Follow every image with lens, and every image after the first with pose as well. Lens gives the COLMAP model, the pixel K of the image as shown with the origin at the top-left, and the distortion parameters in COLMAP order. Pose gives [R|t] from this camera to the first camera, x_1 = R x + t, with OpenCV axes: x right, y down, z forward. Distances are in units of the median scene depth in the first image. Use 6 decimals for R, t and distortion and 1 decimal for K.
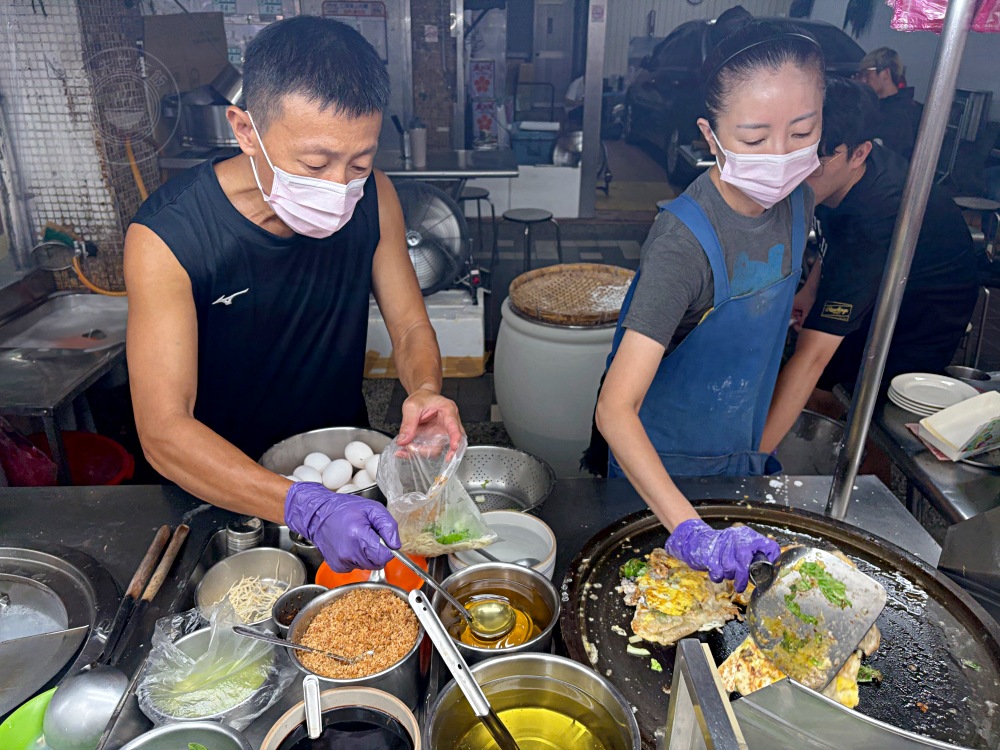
lens RADIAL K [[773.0, 0, 503.9], [0, 773.0, 367.7], [0, 0, 1]] dist [0.051240, -0.085563]
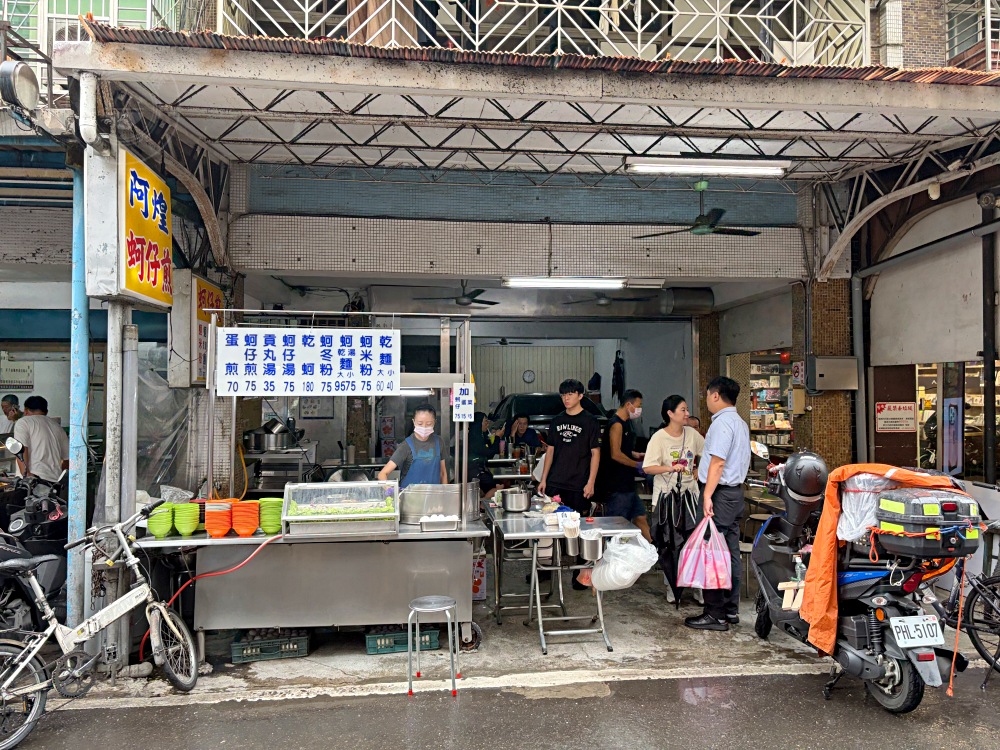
lens RADIAL K [[773.0, 0, 498.1], [0, 773.0, 378.7], [0, 0, 1]] dist [0.051240, -0.085563]
pose [[0.995173, -0.006279, 0.097935, 0.122454], [0.046344, 0.909736, -0.412592, 0.611890], [-0.086505, 0.415139, 0.905636, -1.510112]]
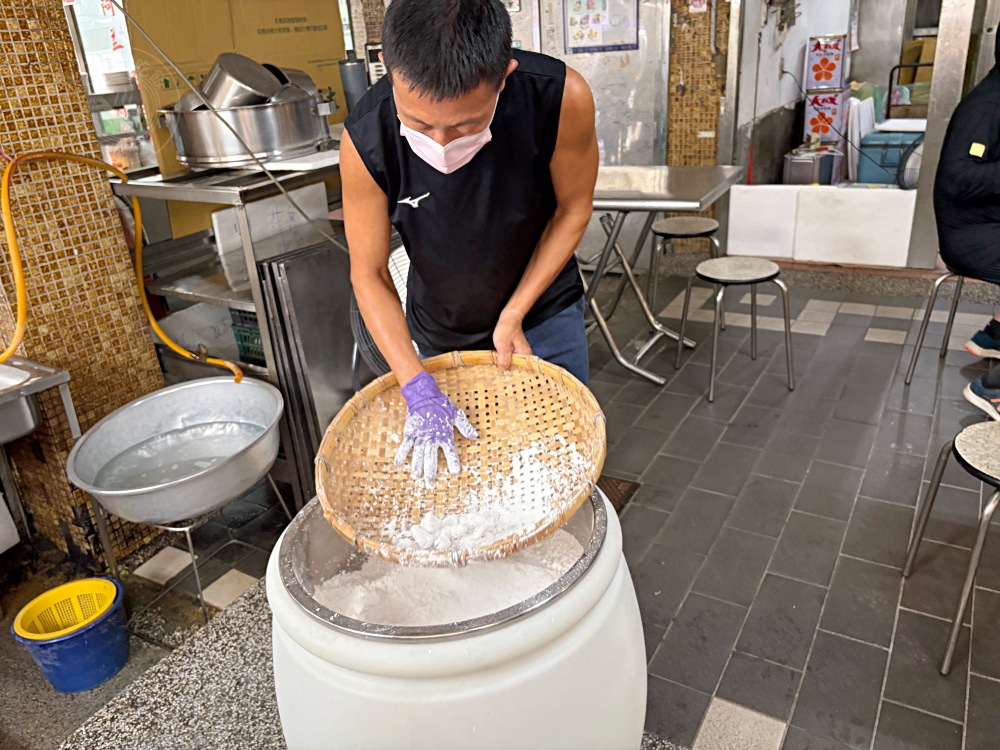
lens RADIAL K [[773.0, 0, 499.1], [0, 773.0, 381.1], [0, 0, 1]] dist [0.051240, -0.085563]
pose [[0.844870, 0.144858, -0.514986, 0.332953], [-0.139821, 0.988974, 0.048797, -0.180850], [0.516376, 0.030779, 0.855809, 0.589889]]
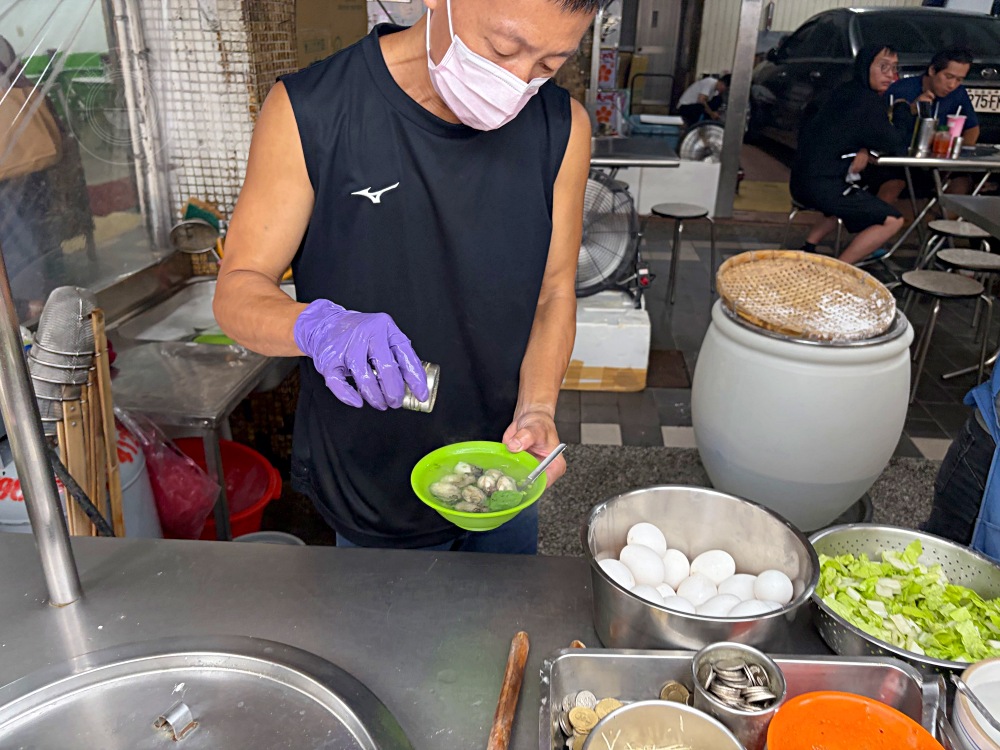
lens RADIAL K [[773.0, 0, 508.3], [0, 773.0, 367.8], [0, 0, 1]] dist [0.051240, -0.085563]
pose [[0.996686, 0.042822, -0.069157, -0.157194], [-0.043033, 0.999072, -0.001569, -0.009285], [0.069026, 0.004540, 0.997605, 0.147683]]
